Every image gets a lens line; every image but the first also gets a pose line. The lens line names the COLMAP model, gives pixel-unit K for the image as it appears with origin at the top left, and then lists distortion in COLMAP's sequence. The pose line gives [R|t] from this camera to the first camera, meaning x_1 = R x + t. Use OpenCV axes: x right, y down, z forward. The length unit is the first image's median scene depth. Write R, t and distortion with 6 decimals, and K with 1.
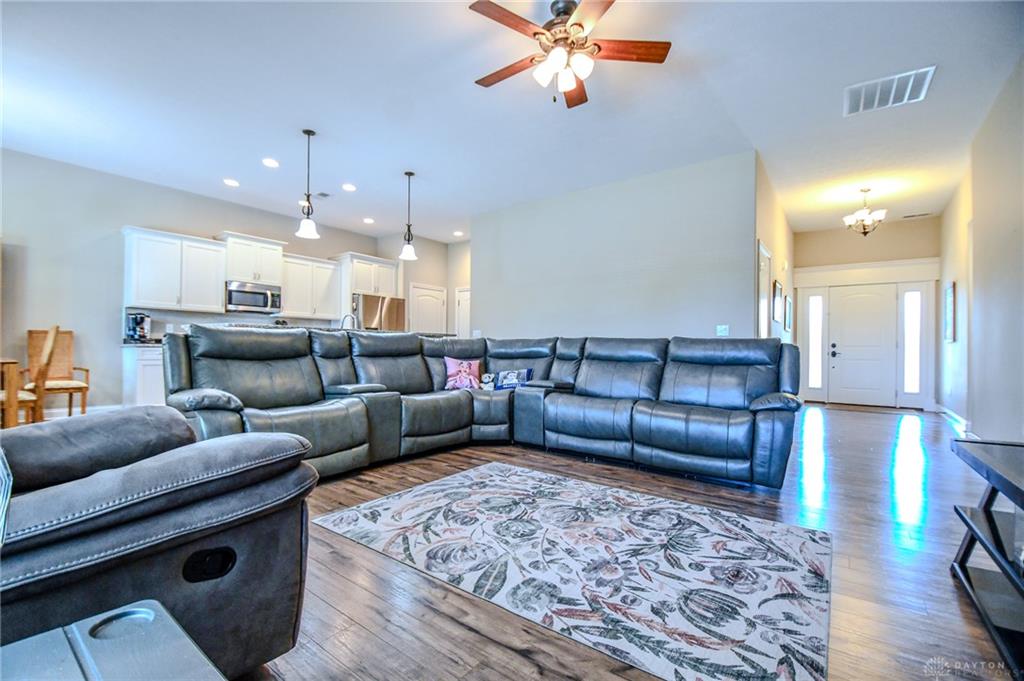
lens RADIAL K [[448.6, 0, 505.3], [0, 448.6, 336.9], [0, 0, 1]] dist [-0.013067, -0.004306]
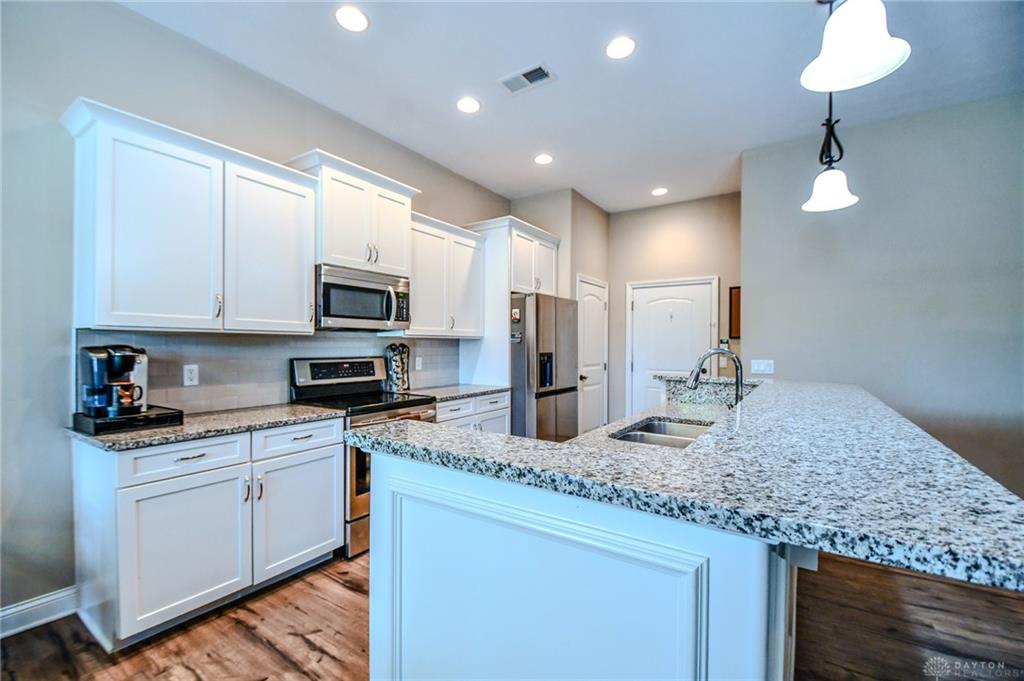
lens RADIAL K [[448.6, 0, 503.1], [0, 448.6, 341.4], [0, 0, 1]] dist [-0.013067, -0.004306]
pose [[0.998315, -0.005455, 0.057773, -1.244343], [0.004647, 0.999890, 0.014117, -0.140853], [-0.057843, -0.013825, 0.998230, 1.450178]]
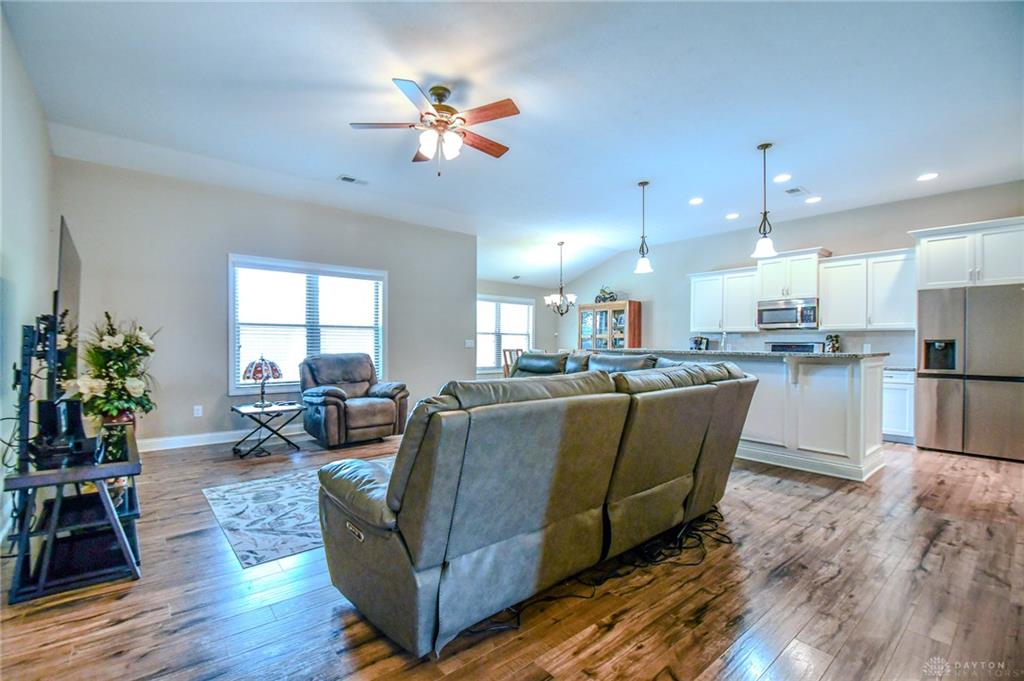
lens RADIAL K [[448.6, 0, 494.1], [0, 448.6, 347.4], [0, 0, 1]] dist [-0.013067, -0.004306]
pose [[-0.236414, -0.007575, -0.971623, 1.506634], [0.014027, 0.999839, -0.011208, -0.035817], [0.971551, -0.016279, -0.236270, 1.709209]]
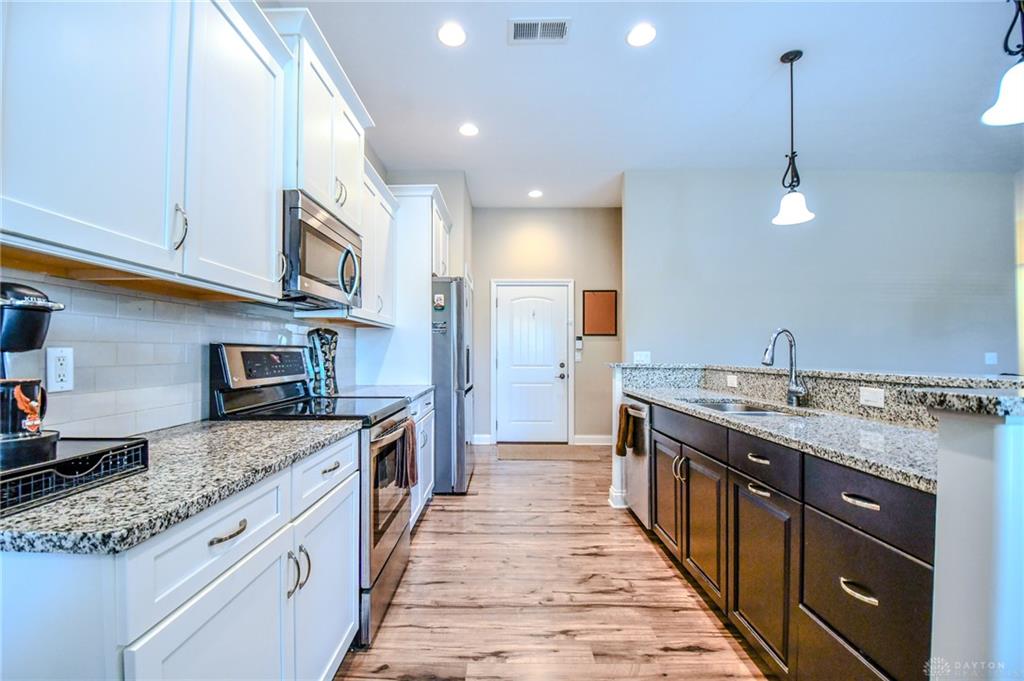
lens RADIAL K [[448.6, 0, 501.4], [0, 448.6, 342.7], [0, 0, 1]] dist [-0.013067, -0.004306]
pose [[0.794981, 0.003490, 0.606624, -1.852501], [-0.003560, 0.999993, -0.001087, -0.077909], [-0.606624, -0.001295, 0.794988, 1.879535]]
